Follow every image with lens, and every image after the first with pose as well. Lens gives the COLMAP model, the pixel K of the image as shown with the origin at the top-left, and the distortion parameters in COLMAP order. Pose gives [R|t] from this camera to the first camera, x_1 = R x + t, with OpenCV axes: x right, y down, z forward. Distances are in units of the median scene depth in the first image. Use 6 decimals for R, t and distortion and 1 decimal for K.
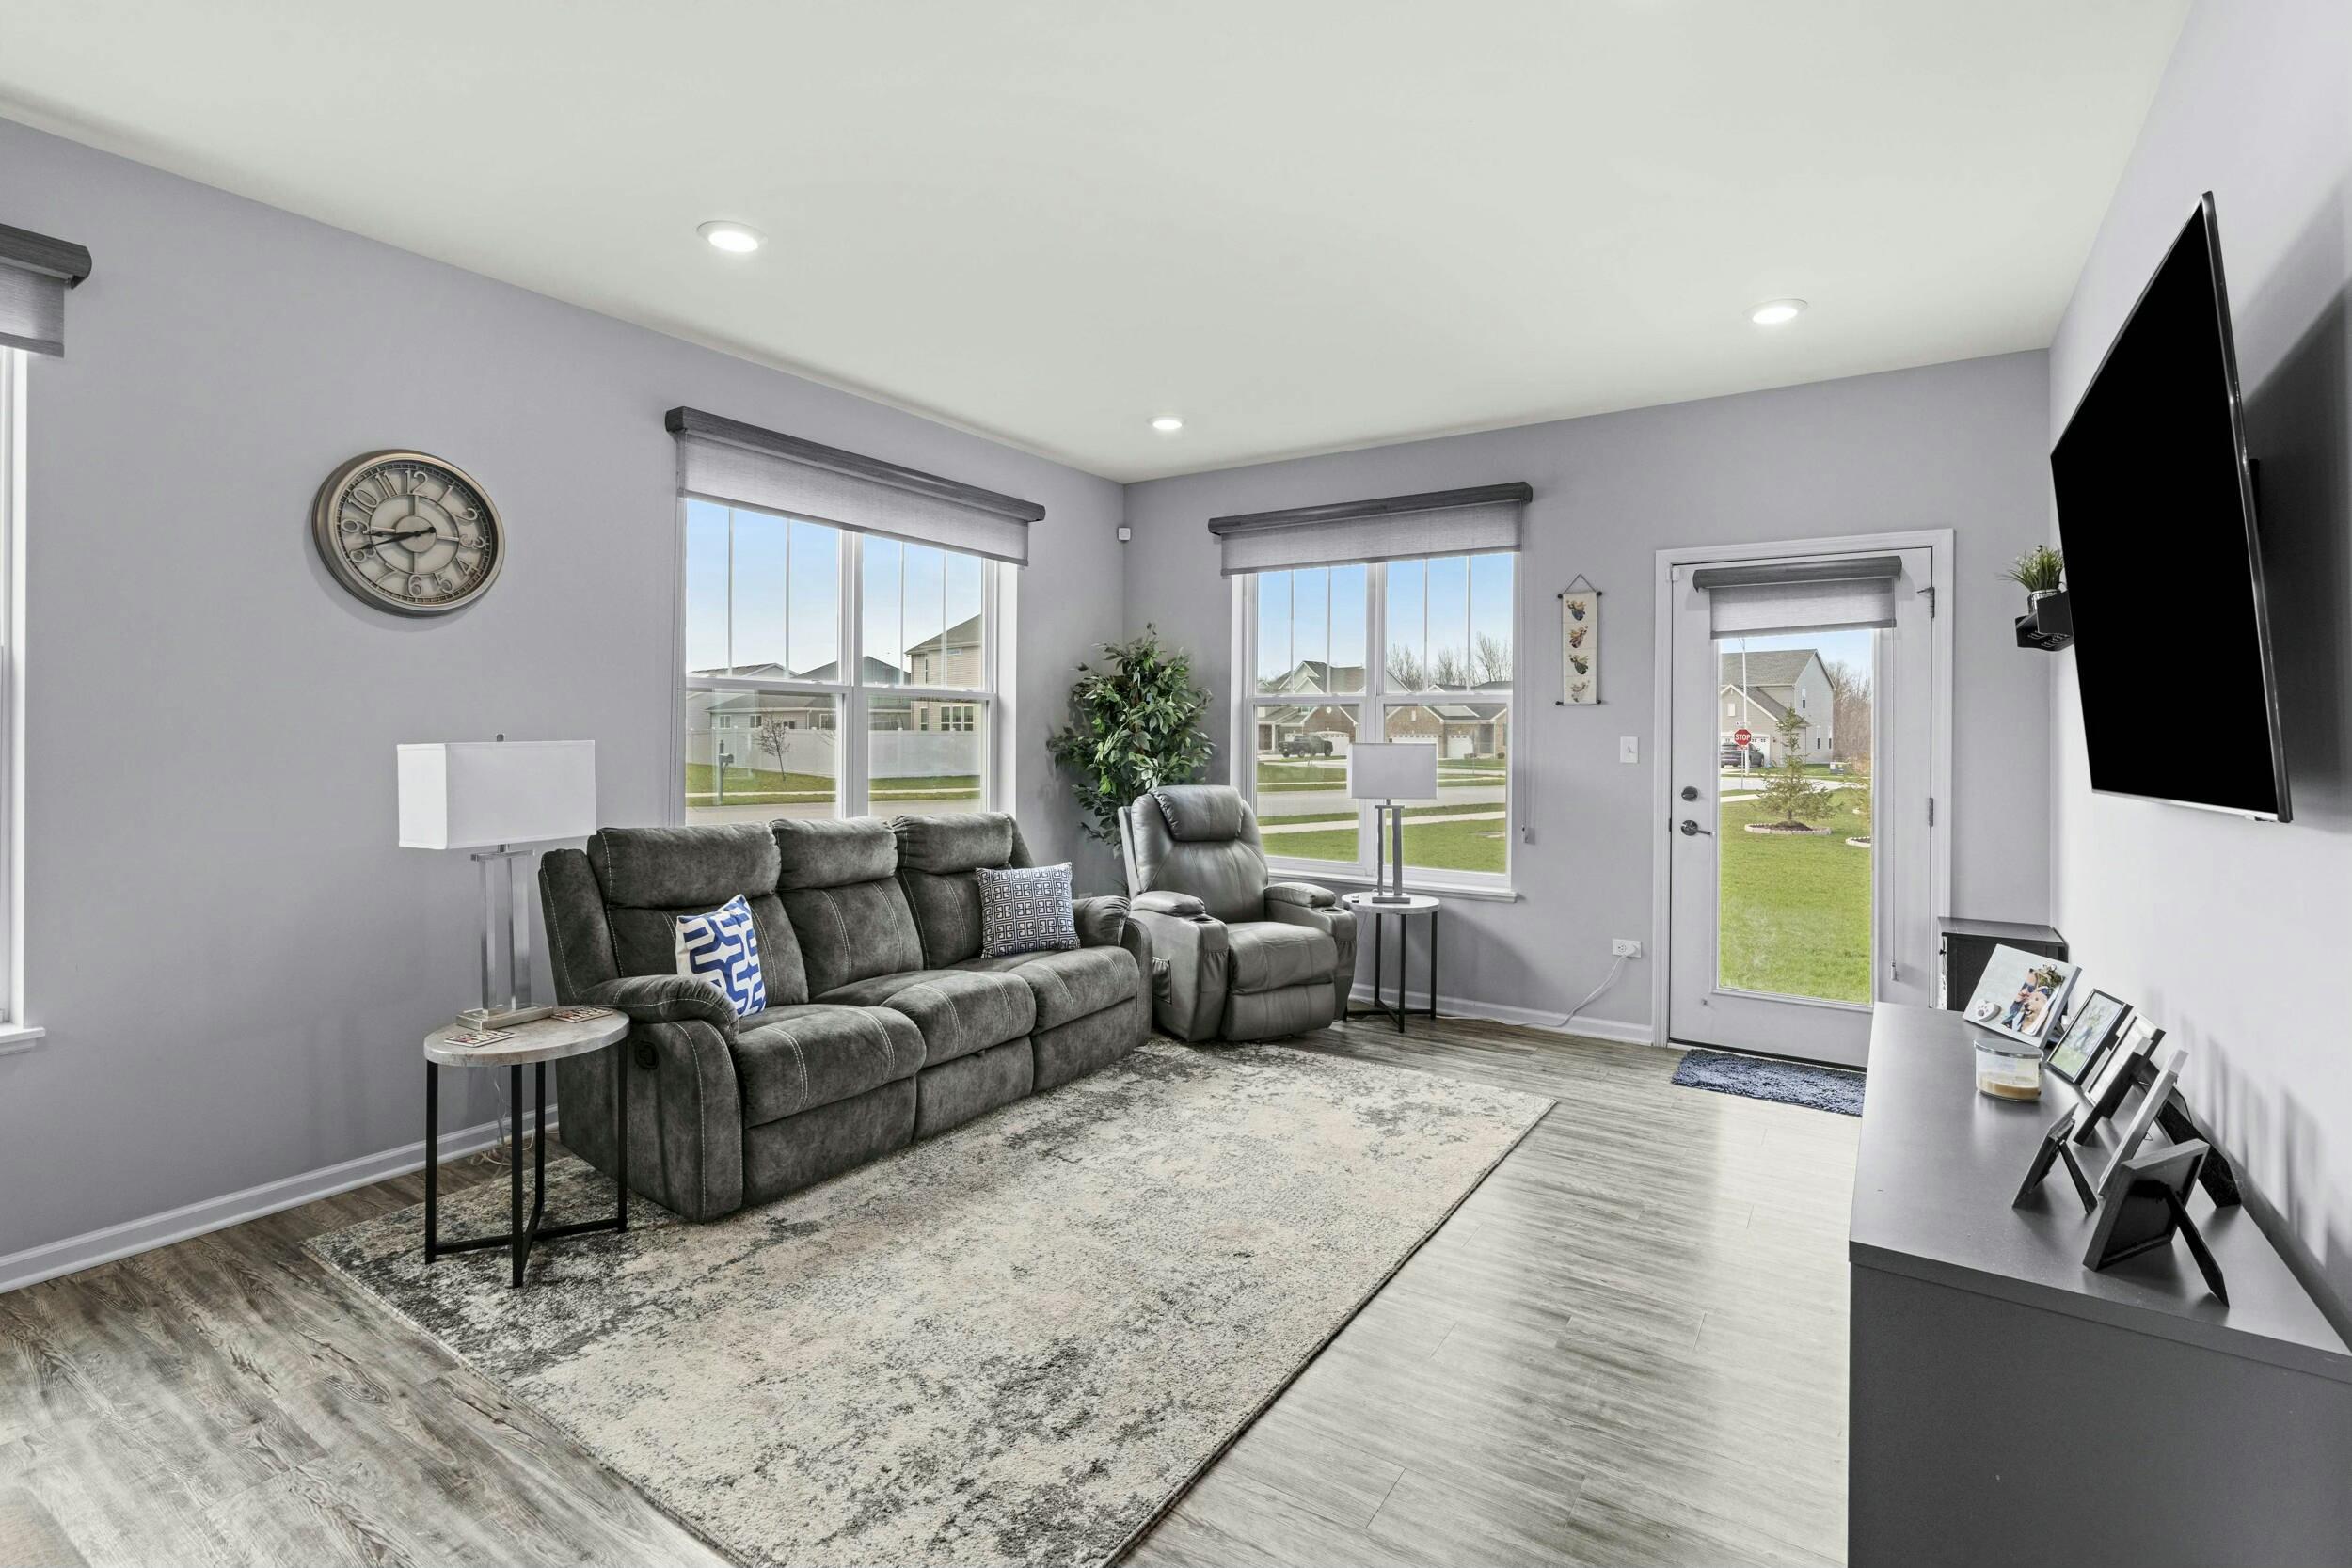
lens RADIAL K [[1081.0, 0, 1171.5], [0, 1081.0, 730.8], [0, 0, 1]] dist [-0.008459, 0.000745]
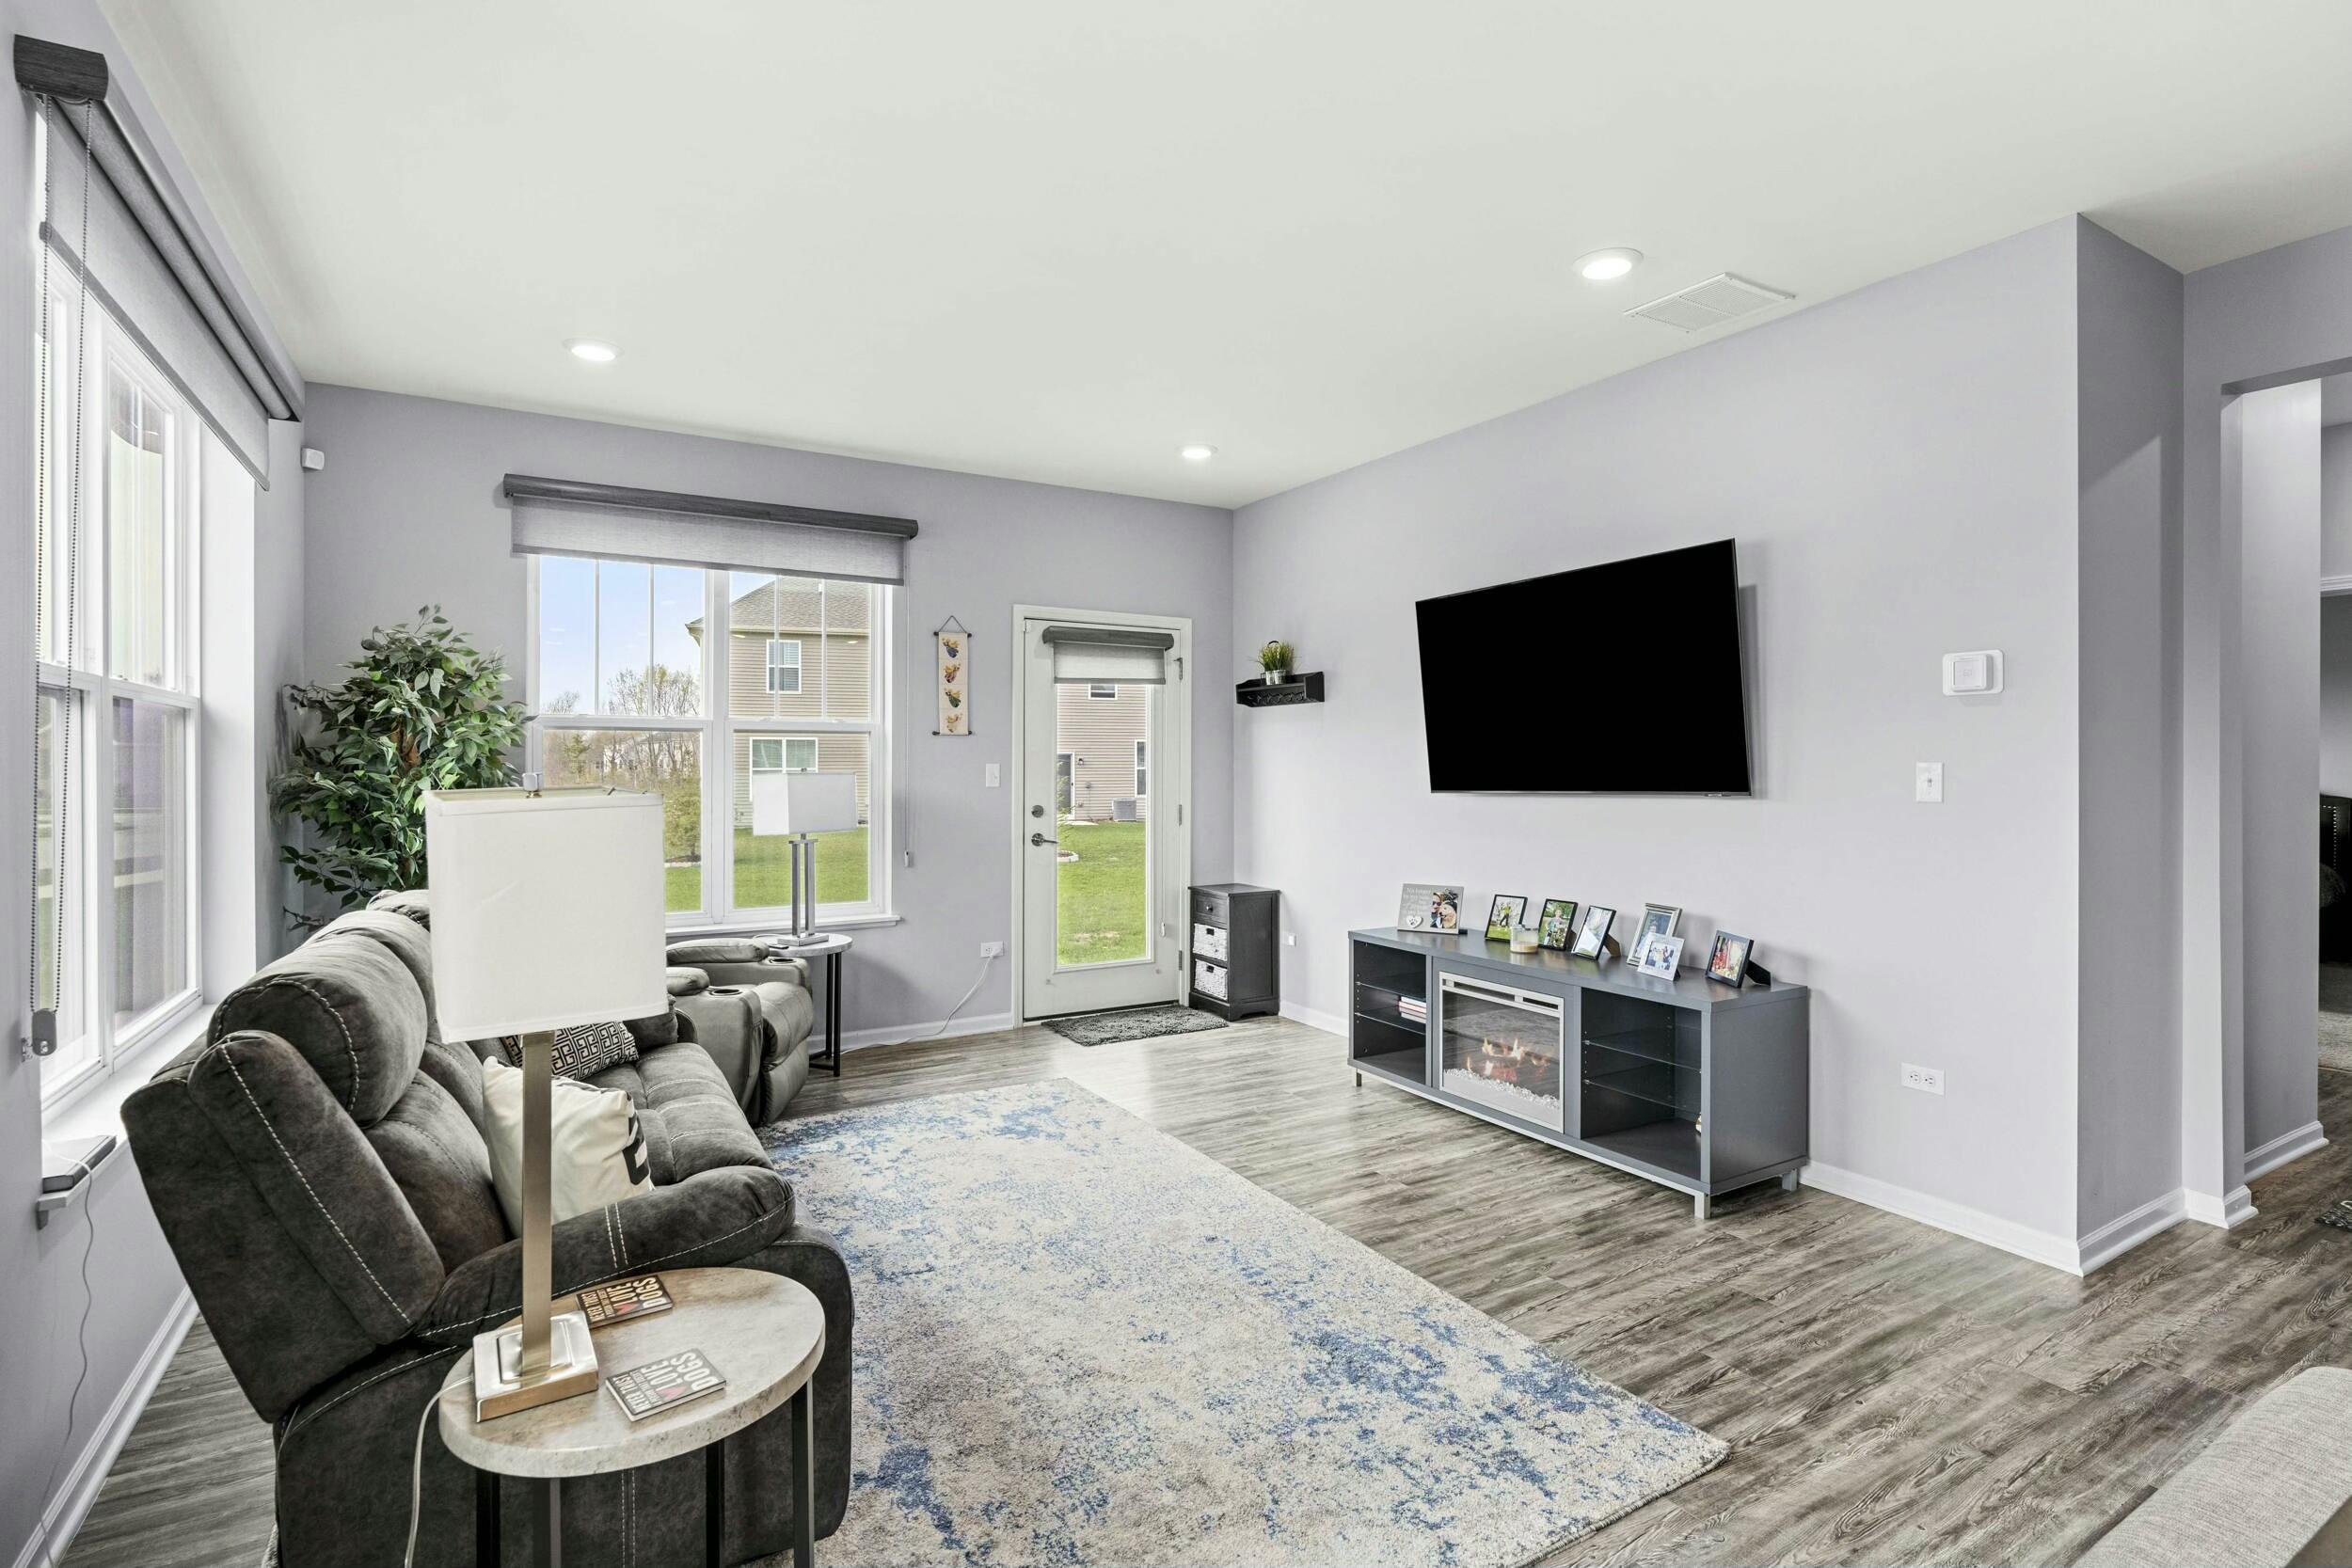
lens RADIAL K [[1122.9, 0, 1173.1], [0, 1122.9, 762.7], [0, 0, 1]] dist [-0.005322, 0.000284]
pose [[0.431312, -0.006599, 0.902179, -0.640094], [0.001797, 0.999978, 0.006456, -0.003432], [-0.902201, -0.001164, 0.431314, 0.358023]]
